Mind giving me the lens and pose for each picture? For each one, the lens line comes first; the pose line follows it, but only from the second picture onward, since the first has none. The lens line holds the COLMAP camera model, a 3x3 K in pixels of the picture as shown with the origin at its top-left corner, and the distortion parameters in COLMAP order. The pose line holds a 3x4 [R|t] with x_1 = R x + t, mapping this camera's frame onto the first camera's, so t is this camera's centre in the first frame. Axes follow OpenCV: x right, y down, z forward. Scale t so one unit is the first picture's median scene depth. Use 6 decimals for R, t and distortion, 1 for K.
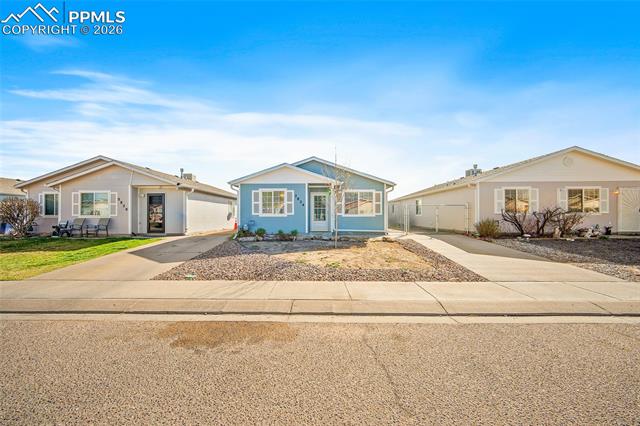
lens RADIAL K [[254.1, 0, 316.6], [0, 254.1, 214.6], [0, 0, 1]] dist [0.000297, 0.000226]
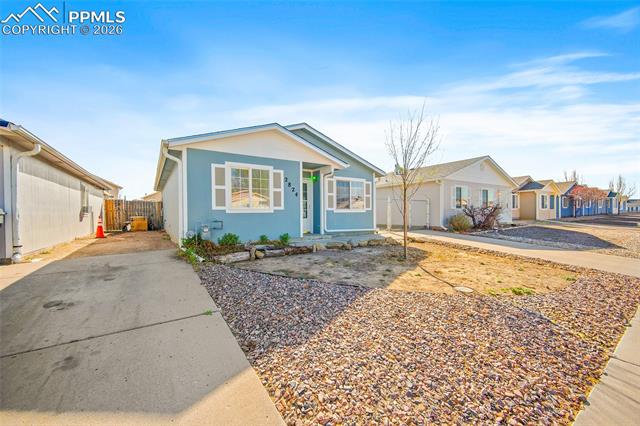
lens RADIAL K [[254.1, 0, 316.6], [0, 254.1, 214.6], [0, 0, 1]] dist [0.000297, 0.000226]
pose [[0.824432, -0.008697, 0.565894, -0.375491], [-0.001496, 0.999845, 0.017546, 0.001473], [-0.565959, -0.015312, 0.824291, 0.437075]]
